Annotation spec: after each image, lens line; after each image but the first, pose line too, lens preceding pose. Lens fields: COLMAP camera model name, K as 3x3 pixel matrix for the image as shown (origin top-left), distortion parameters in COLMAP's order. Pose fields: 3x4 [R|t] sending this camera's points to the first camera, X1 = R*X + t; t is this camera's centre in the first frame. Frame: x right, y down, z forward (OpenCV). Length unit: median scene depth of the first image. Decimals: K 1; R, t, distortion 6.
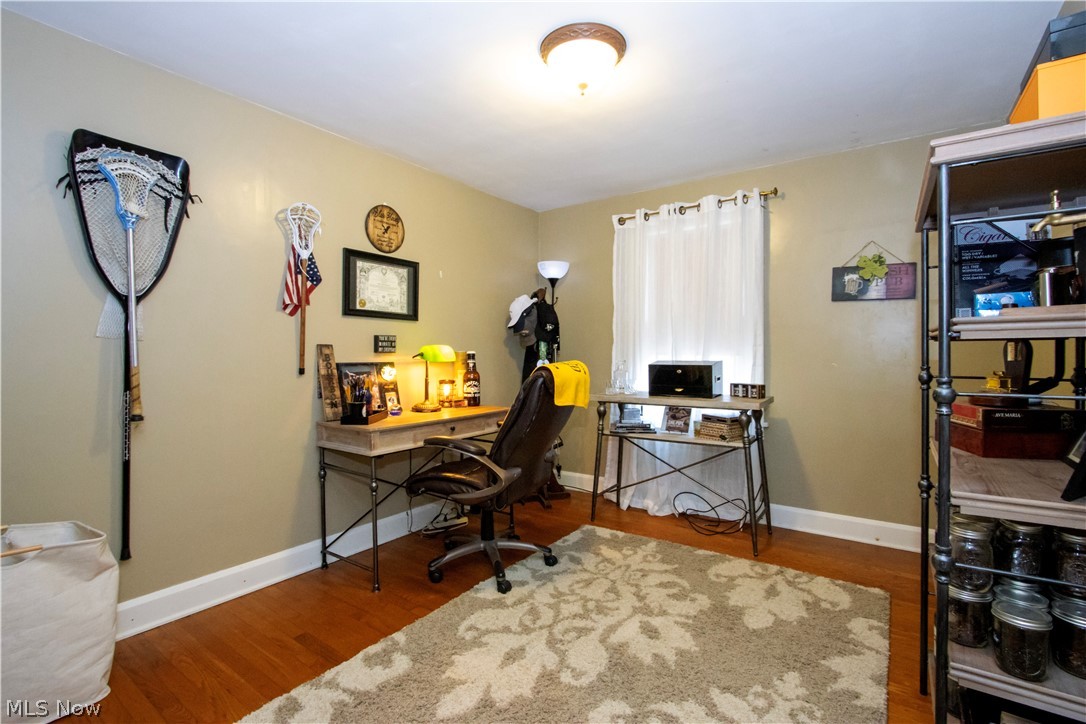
lens RADIAL K [[505.0, 0, 541.2], [0, 505.0, 357.8], [0, 0, 1]] dist [-0.020993, 0.000065]
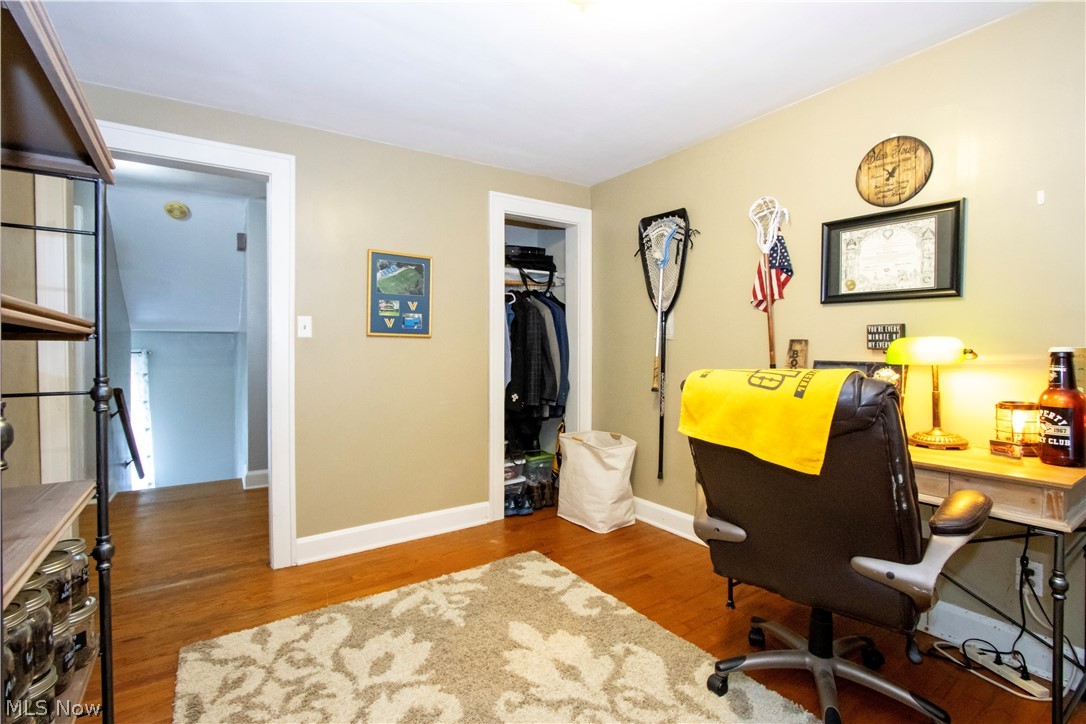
lens RADIAL K [[505.0, 0, 541.2], [0, 505.0, 357.8], [0, 0, 1]] dist [-0.020993, 0.000065]
pose [[-0.368127, 0.019472, -0.929572, 0.584491], [-0.013635, 0.999560, 0.026337, -0.010971], [0.929676, 0.022370, -0.367699, 0.912503]]
